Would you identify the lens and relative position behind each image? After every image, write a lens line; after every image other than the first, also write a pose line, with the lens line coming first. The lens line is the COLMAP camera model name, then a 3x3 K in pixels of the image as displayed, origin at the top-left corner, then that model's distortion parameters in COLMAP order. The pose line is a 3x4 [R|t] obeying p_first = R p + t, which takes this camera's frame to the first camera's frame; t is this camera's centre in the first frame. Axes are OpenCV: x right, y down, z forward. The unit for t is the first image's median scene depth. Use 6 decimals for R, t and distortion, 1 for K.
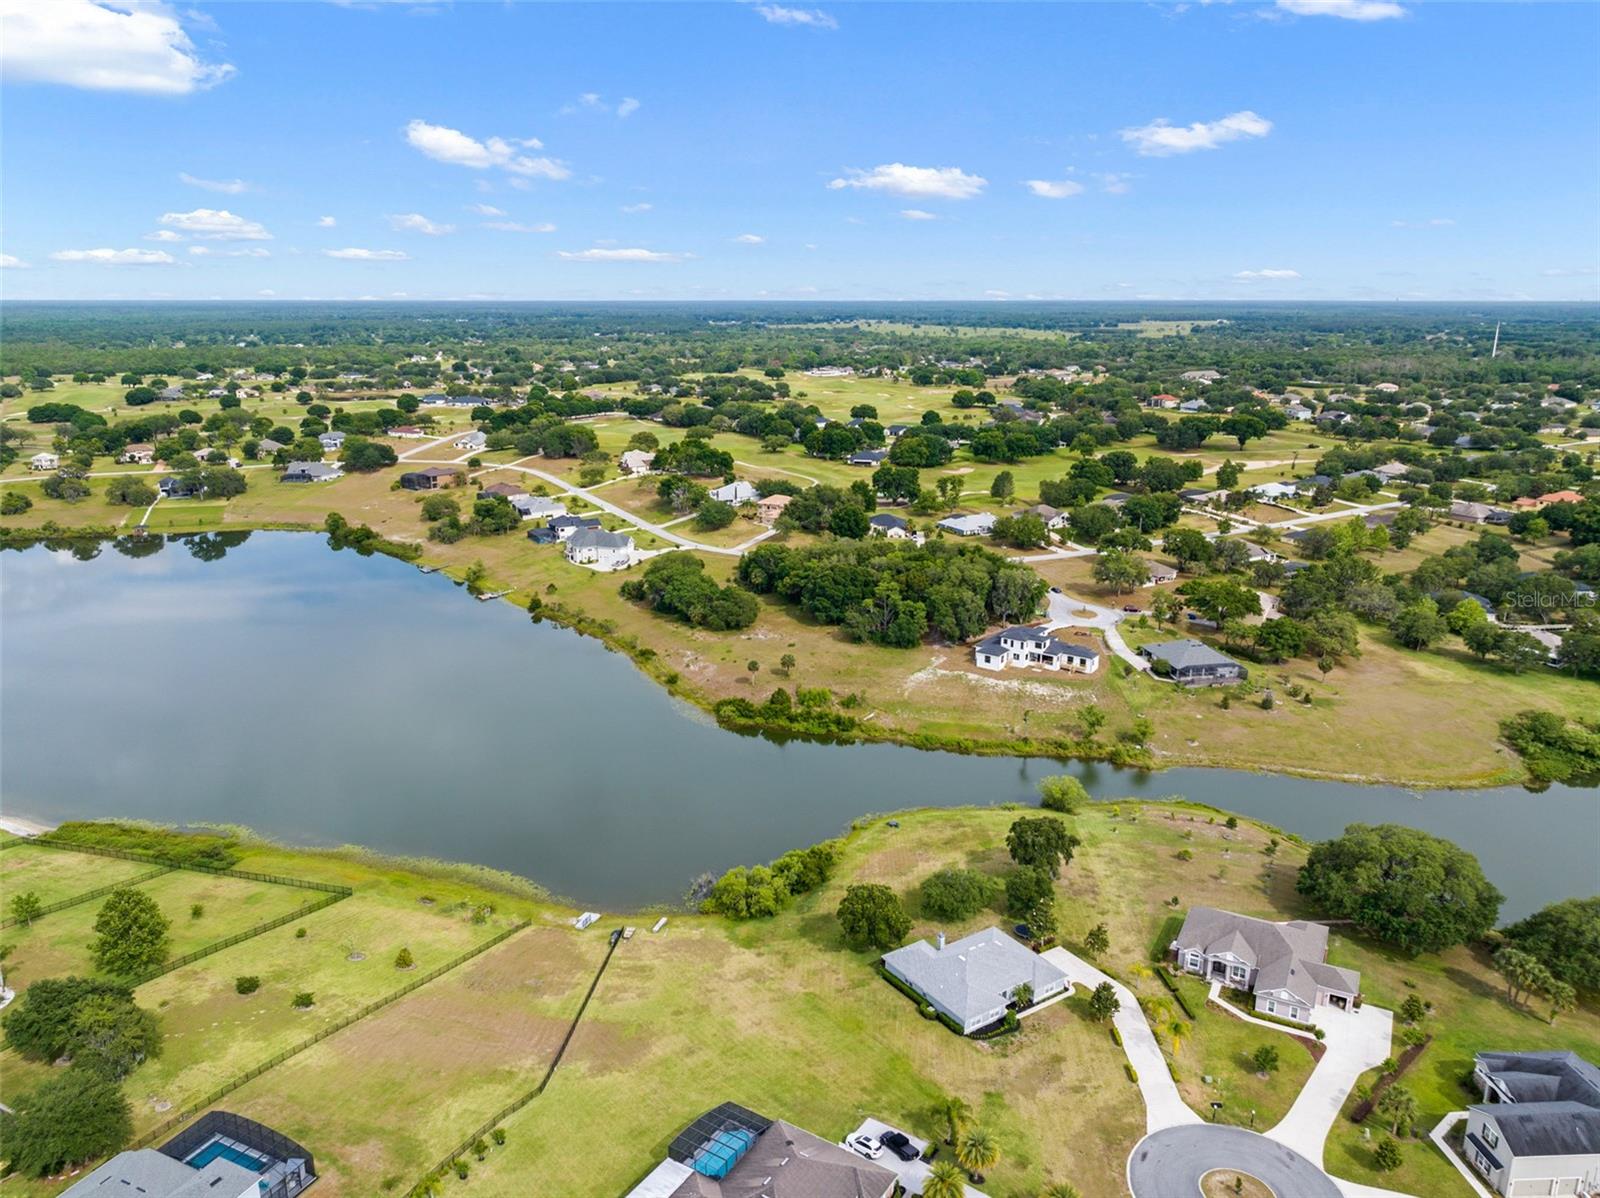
lens RADIAL K [[1142.1, 0, 795.5], [0, 1142.1, 482.9], [0, 0, 1]] dist [-0.001370, -0.001131]
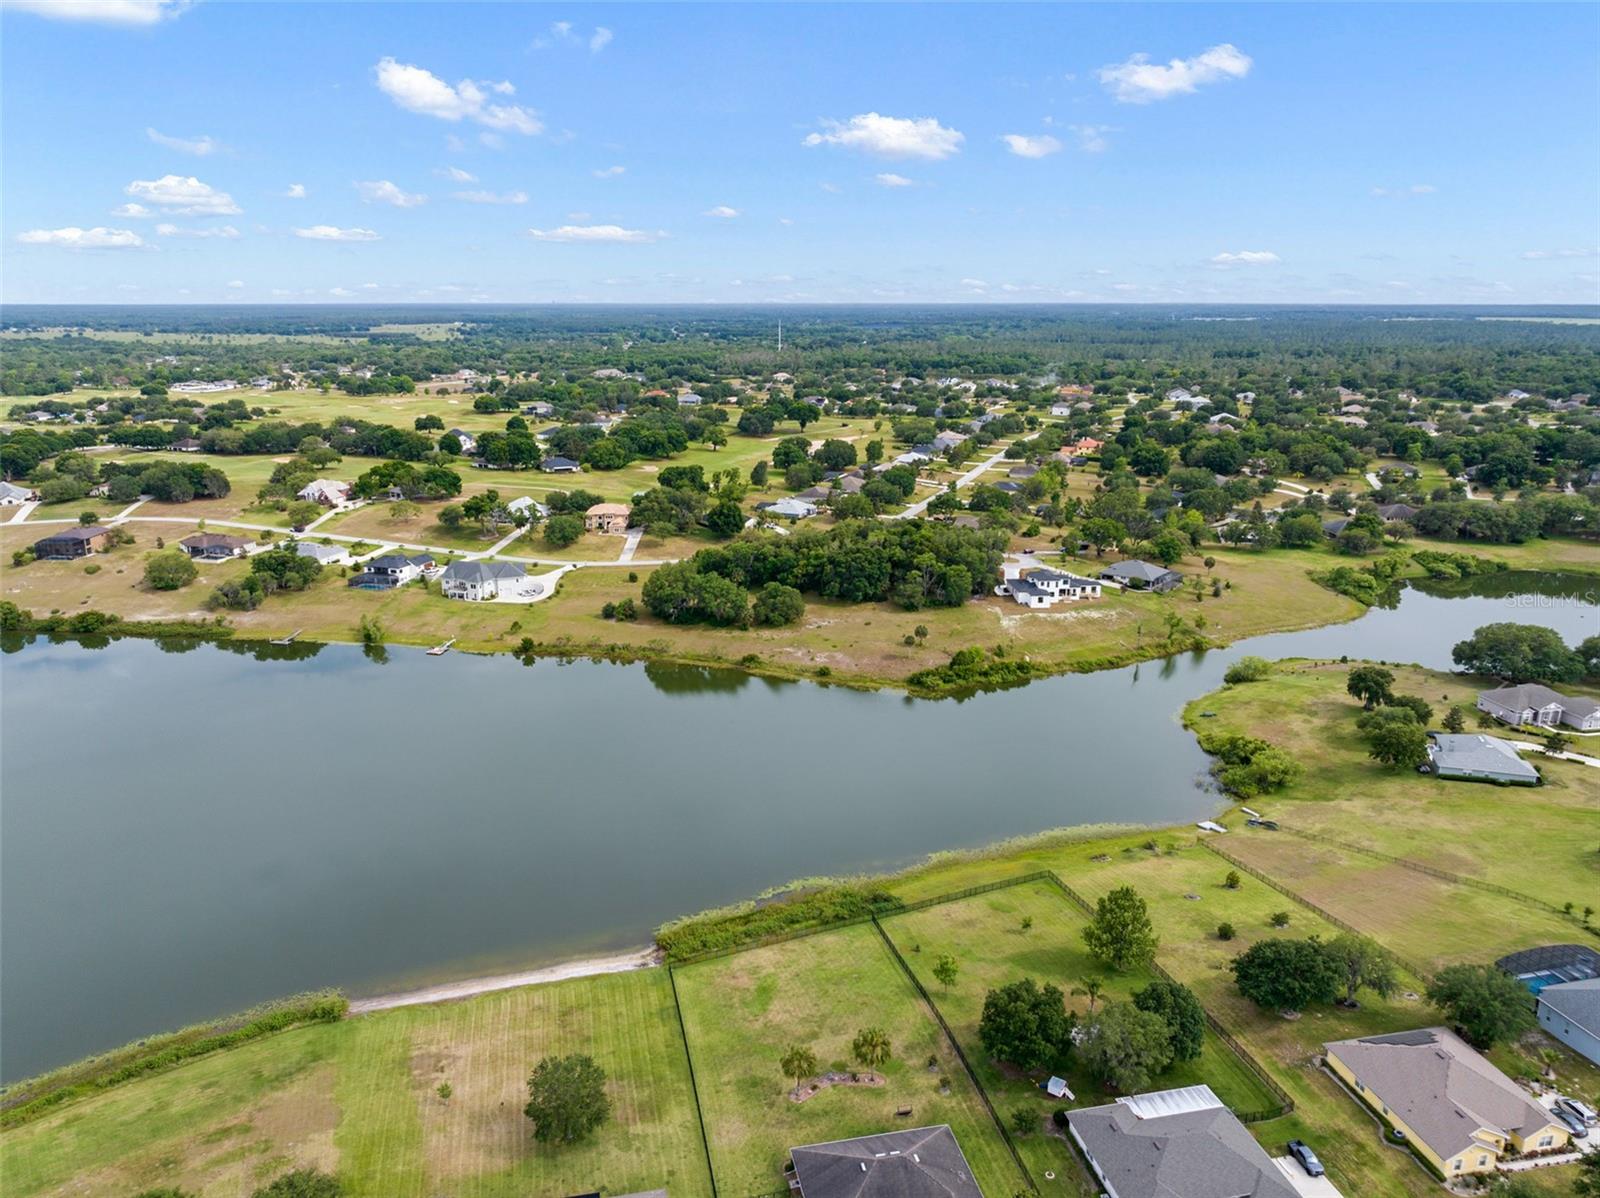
lens RADIAL K [[1137.2, 0, 795.7], [0, 1137.2, 528.0], [0, 0, 1]] dist [0.000426, -0.004714]
pose [[0.775294, -0.124669, 0.619175, -0.654908], [0.102103, 0.992170, 0.071923, -0.029398], [-0.623294, 0.007458, 0.781952, 0.184895]]
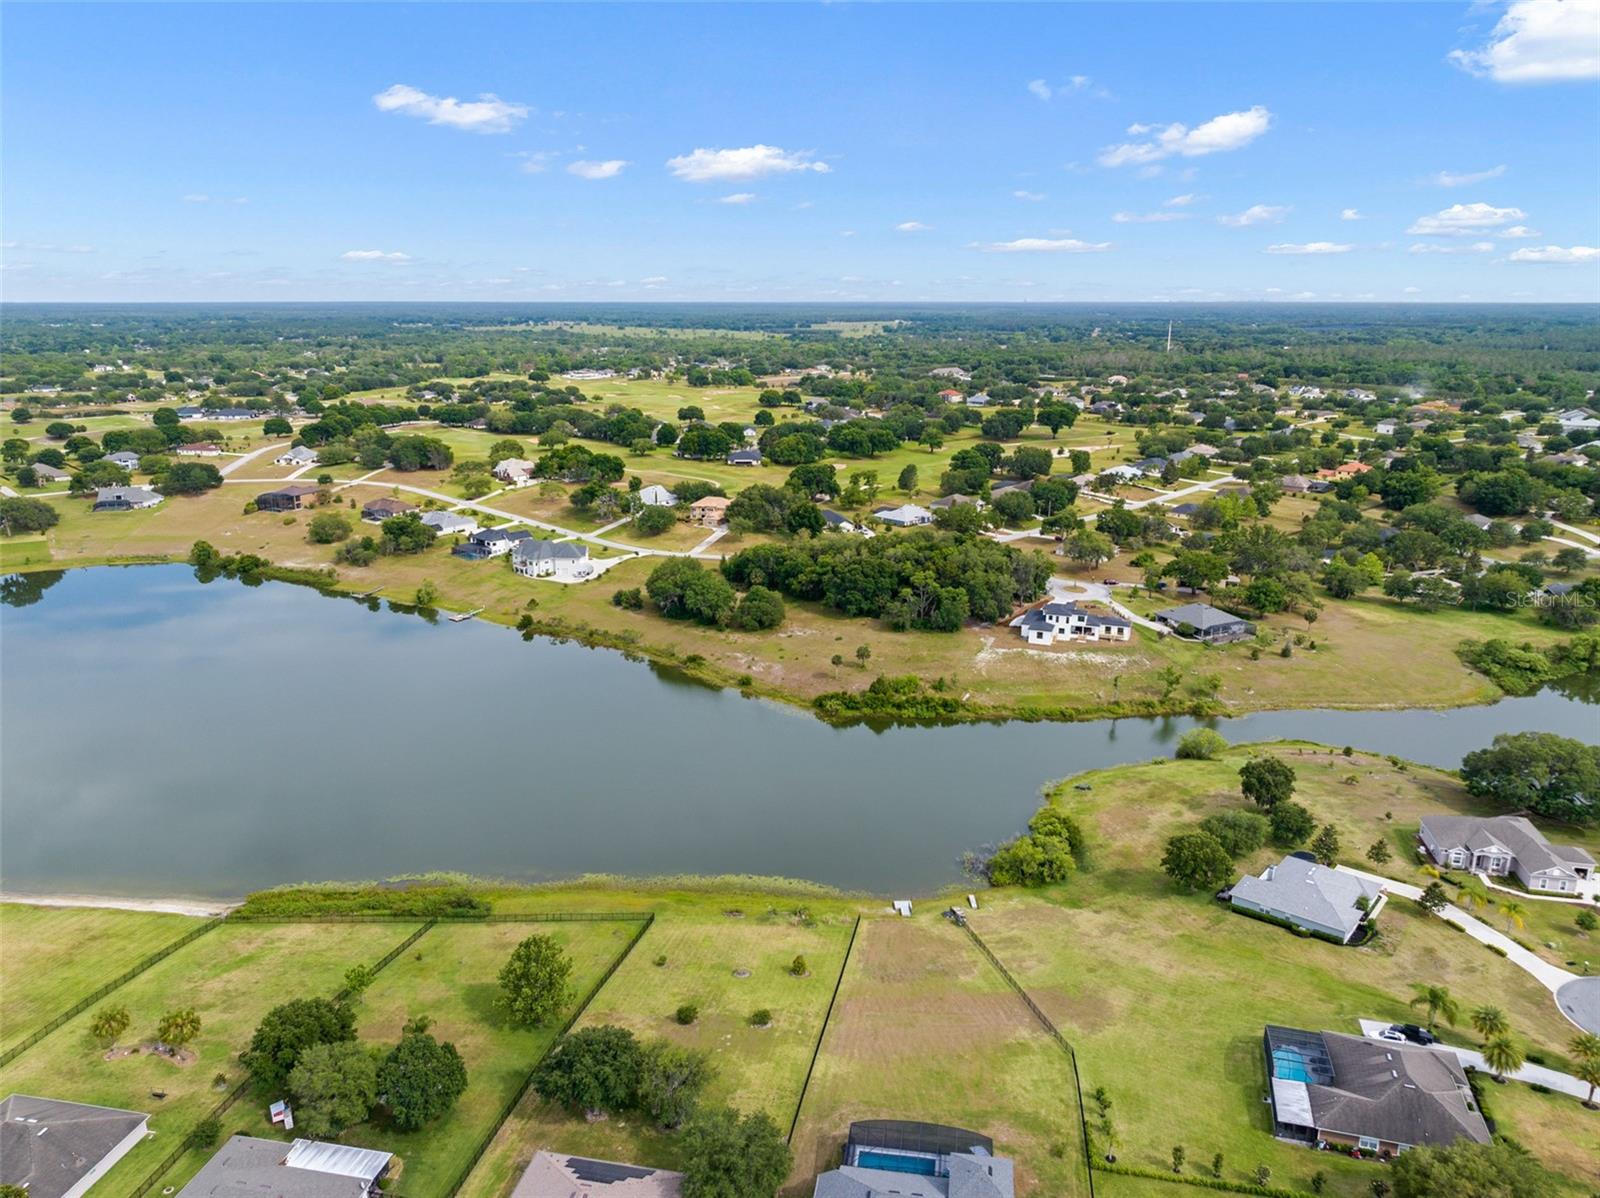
lens RADIAL K [[1137.2, 0, 795.7], [0, 1137.2, 528.0], [0, 0, 1]] dist [0.000426, -0.004714]
pose [[0.960039, -0.054644, 0.274480, -0.290318], [0.044277, 0.998057, 0.043828, -0.003245], [-0.276342, -0.029923, 0.960593, 0.030601]]
